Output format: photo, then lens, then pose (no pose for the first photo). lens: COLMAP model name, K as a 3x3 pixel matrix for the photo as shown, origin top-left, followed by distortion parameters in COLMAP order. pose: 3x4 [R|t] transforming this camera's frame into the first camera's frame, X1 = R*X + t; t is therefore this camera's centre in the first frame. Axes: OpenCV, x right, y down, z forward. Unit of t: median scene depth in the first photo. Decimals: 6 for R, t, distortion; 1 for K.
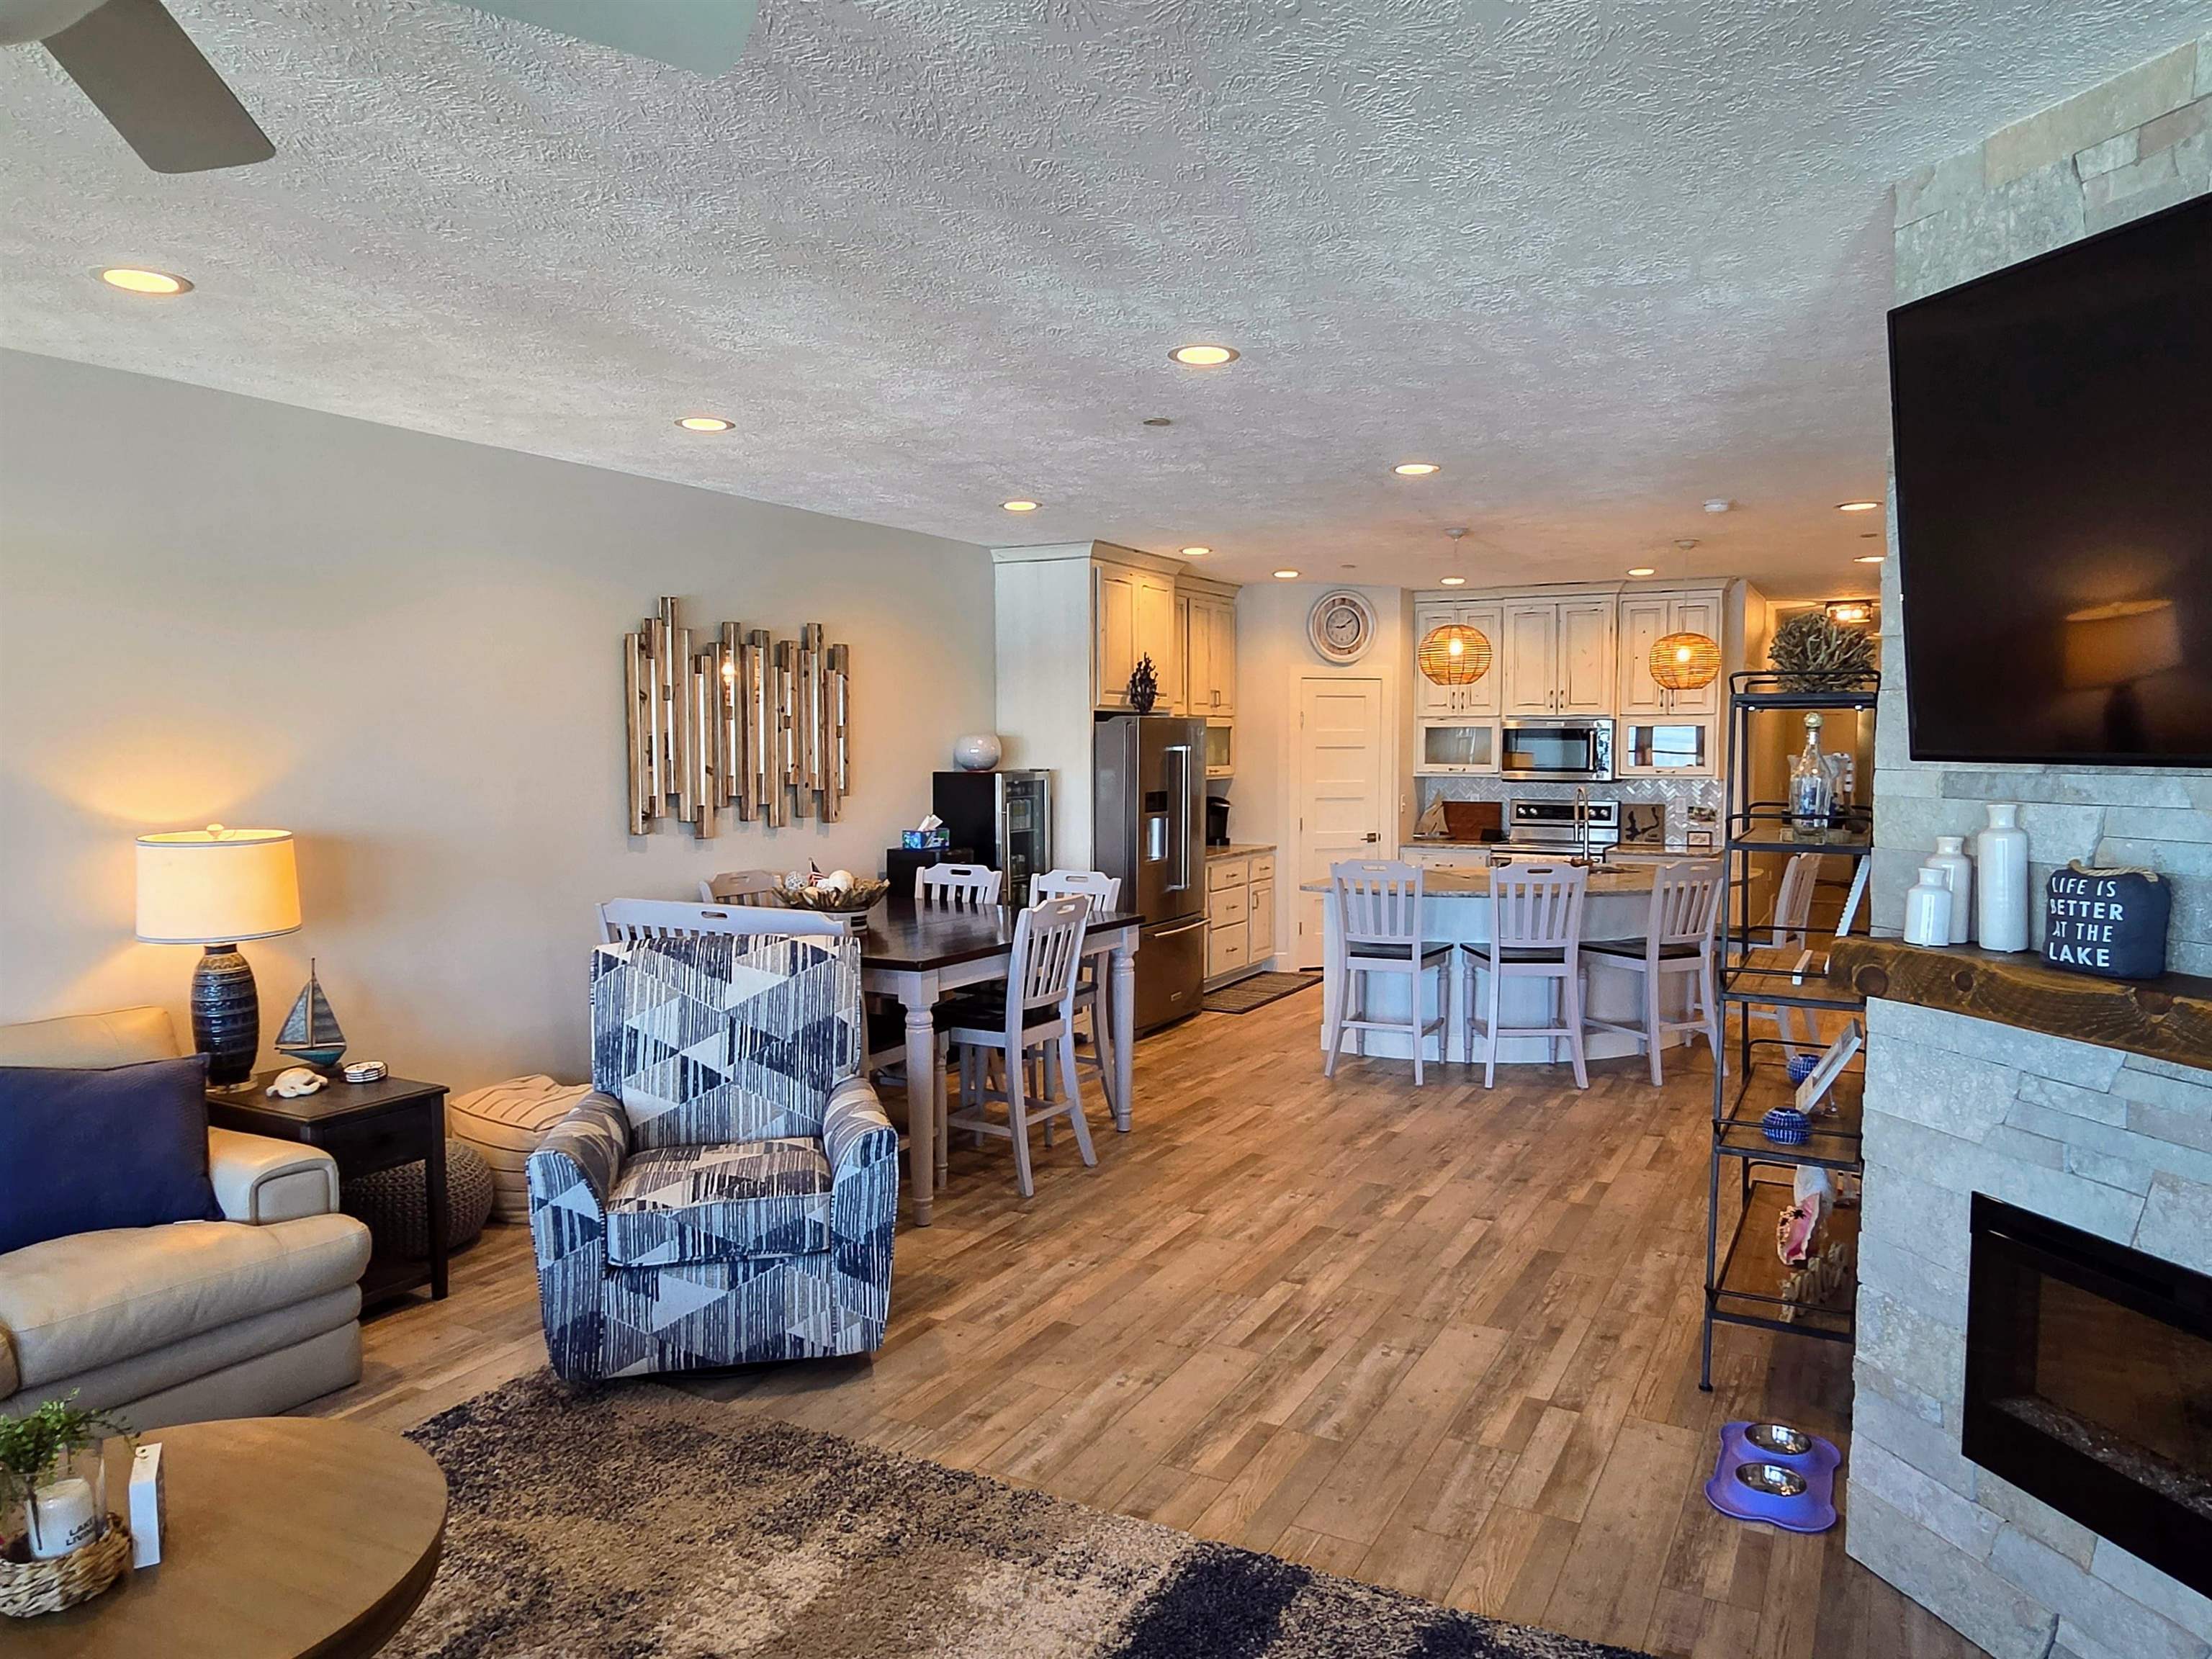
lens RADIAL K [[1434.9, 0, 1119.7], [0, 1434.9, 837.2], [0, 0, 1]] dist [0.002204, 0.002320]
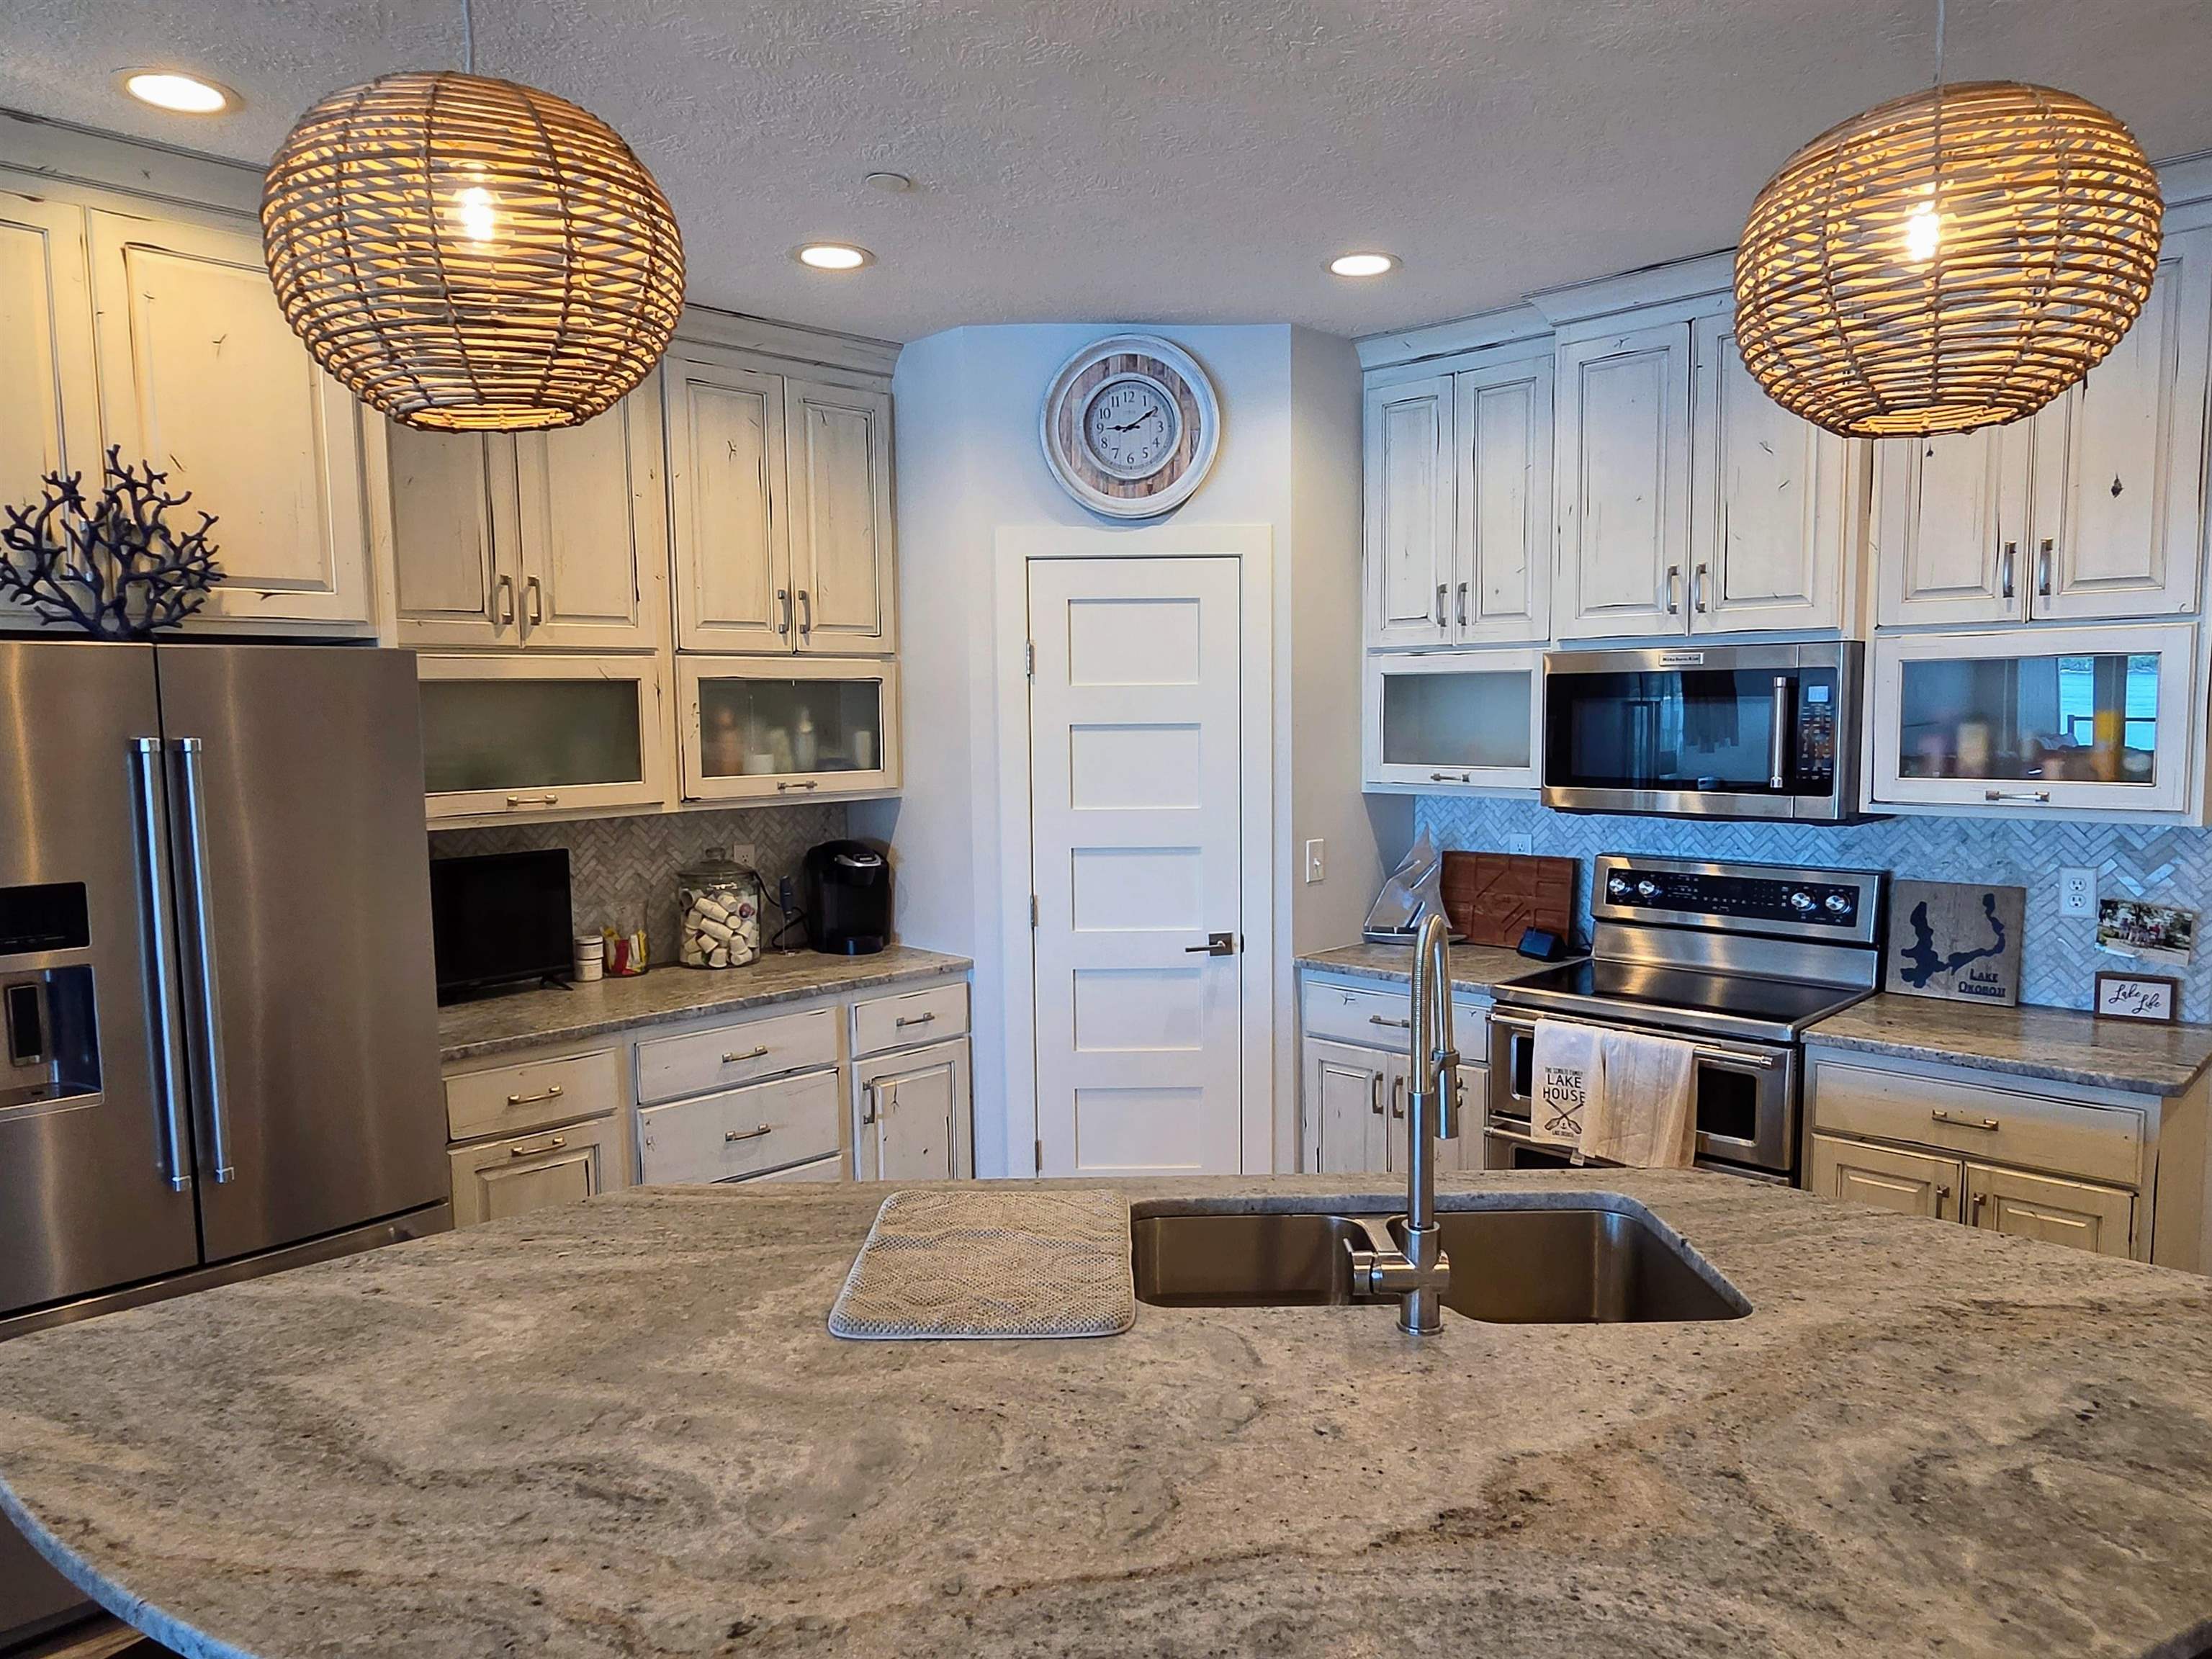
lens RADIAL K [[1434.9, 0, 1112.3], [0, 1434.9, 830.1], [0, 0, 1]] dist [0.002204, 0.002320]
pose [[0.960889, 0.015488, -0.276502, 0.335088], [-0.010075, 0.999729, 0.020989, -0.052741], [0.276752, -0.017383, 0.960784, 0.771312]]
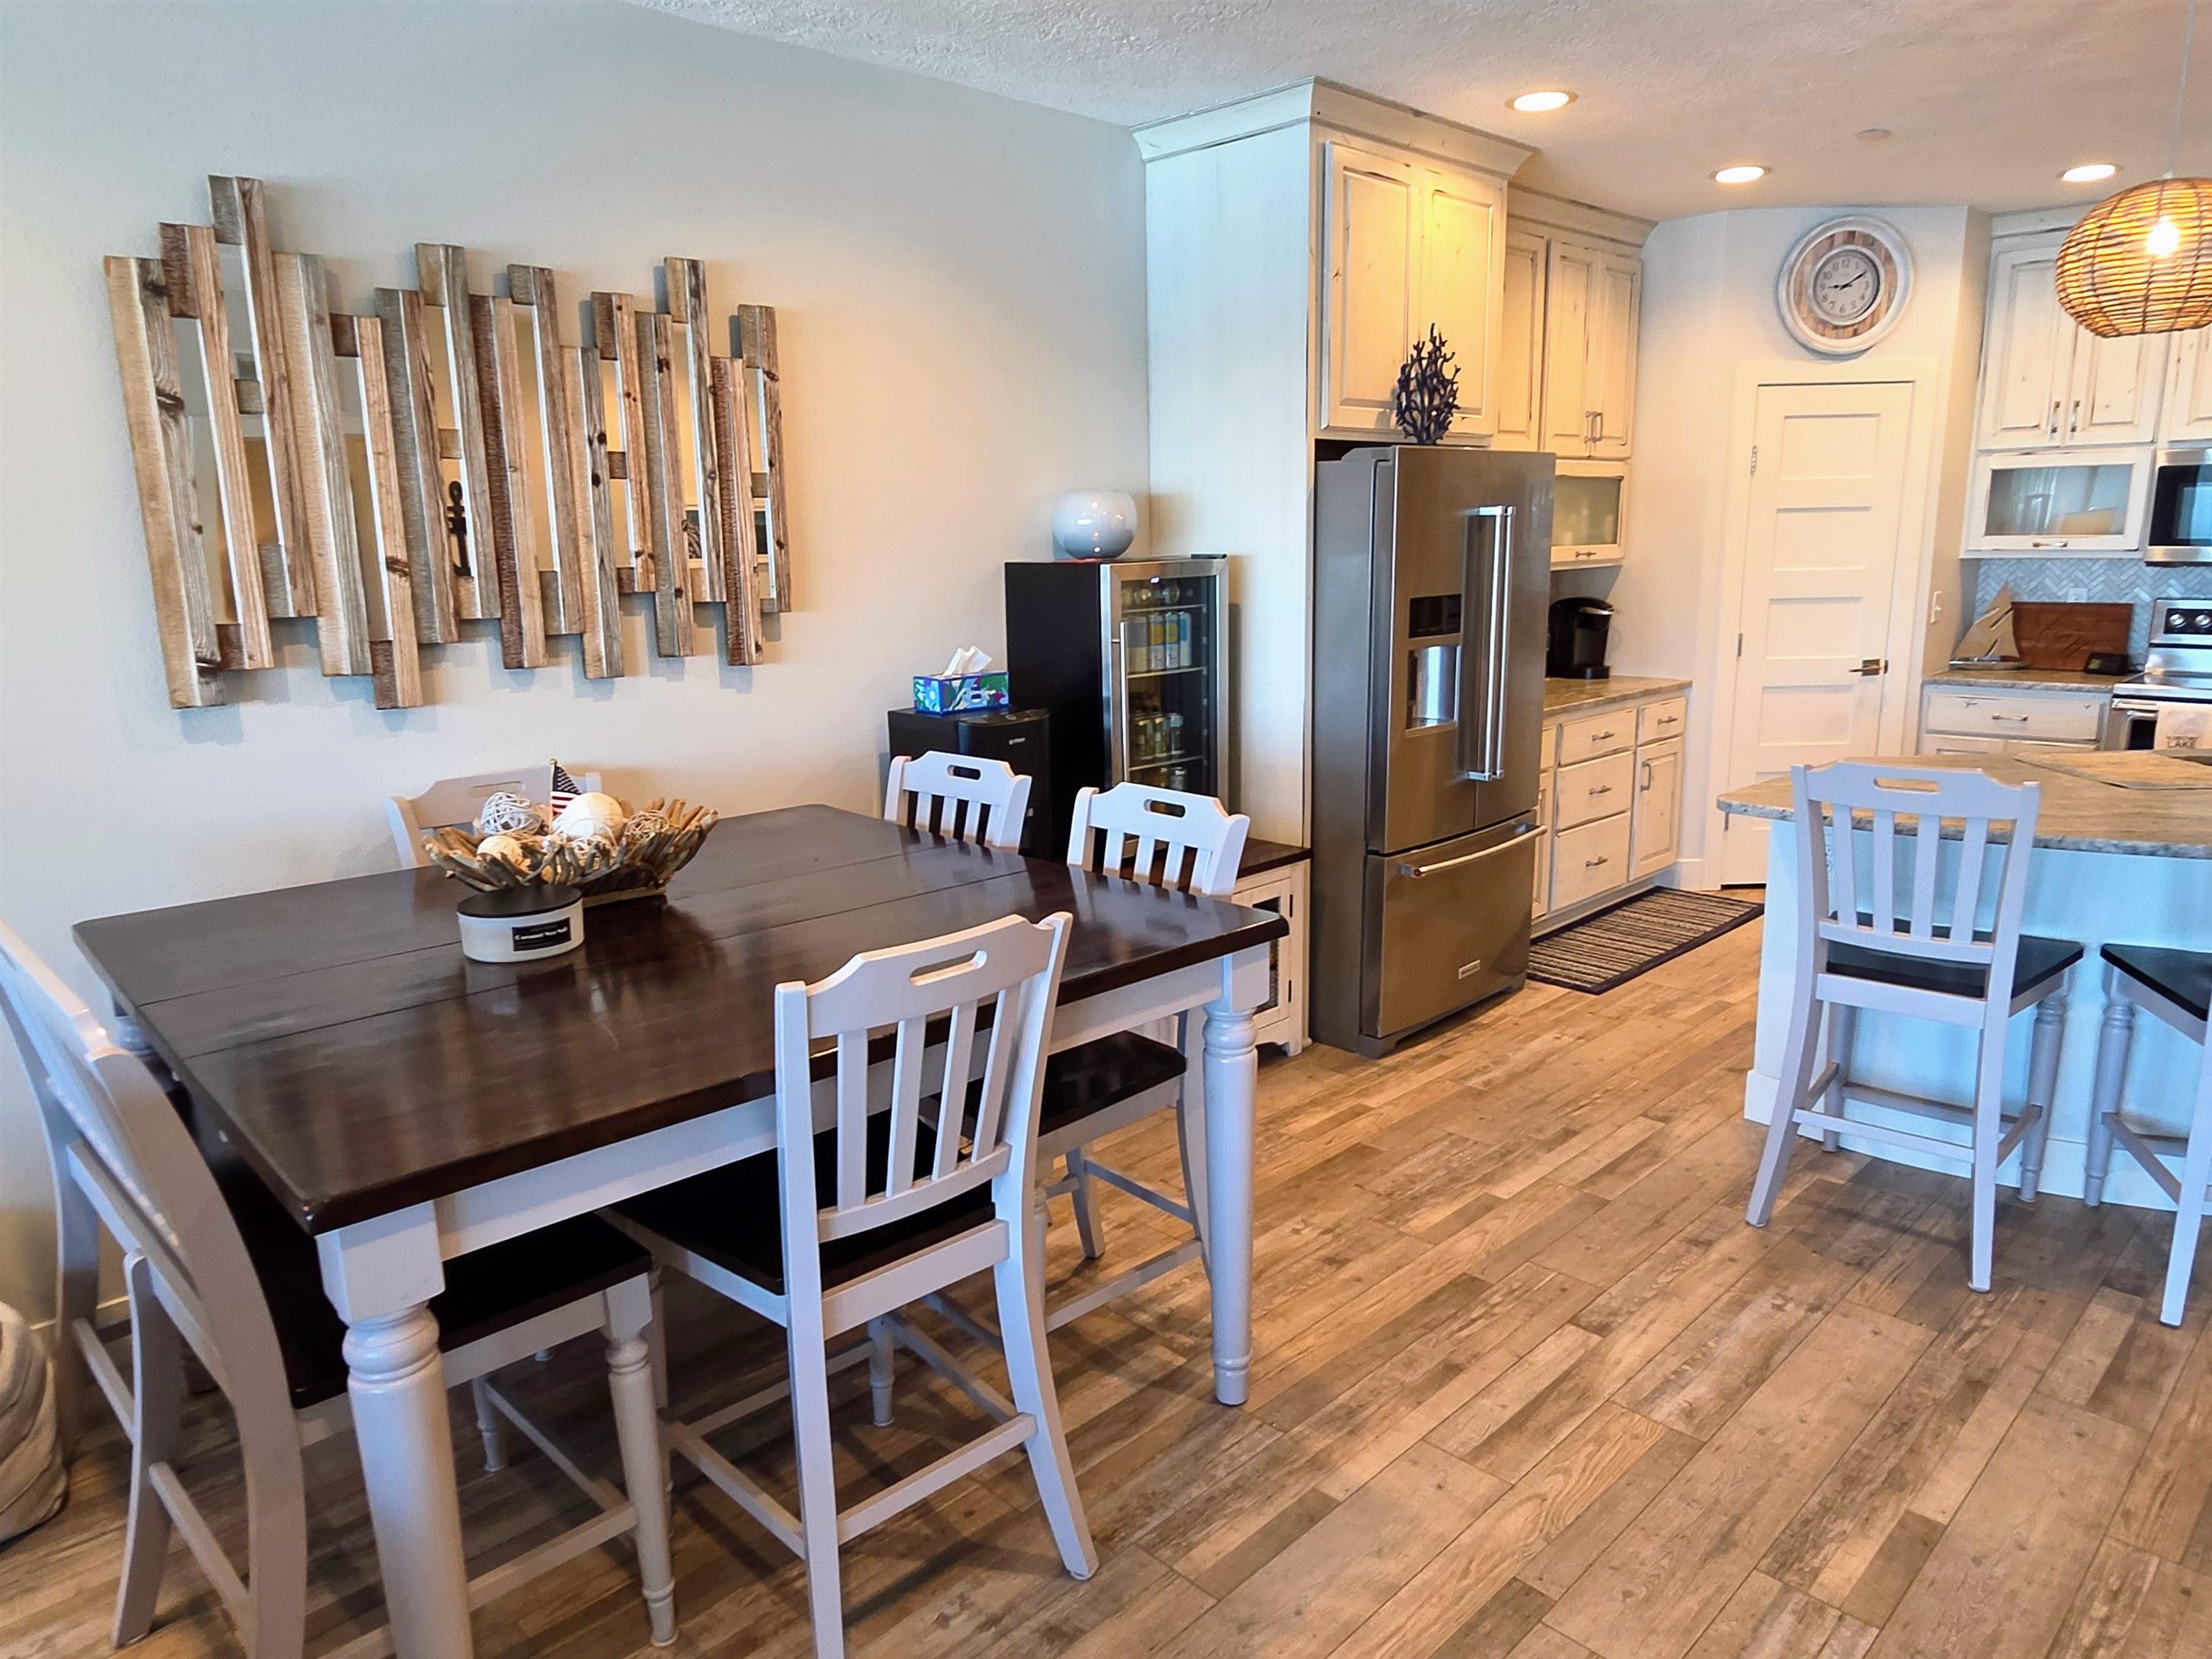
lens RADIAL K [[1434.9, 0, 1114.7], [0, 1434.9, 841.4], [0, 0, 1]] dist [0.002204, 0.002320]
pose [[0.958337, 0.043769, -0.282267, 0.064579], [-0.001200, 0.988798, 0.149252, -0.021144], [0.285638, -0.142695, 0.947655, 0.458872]]
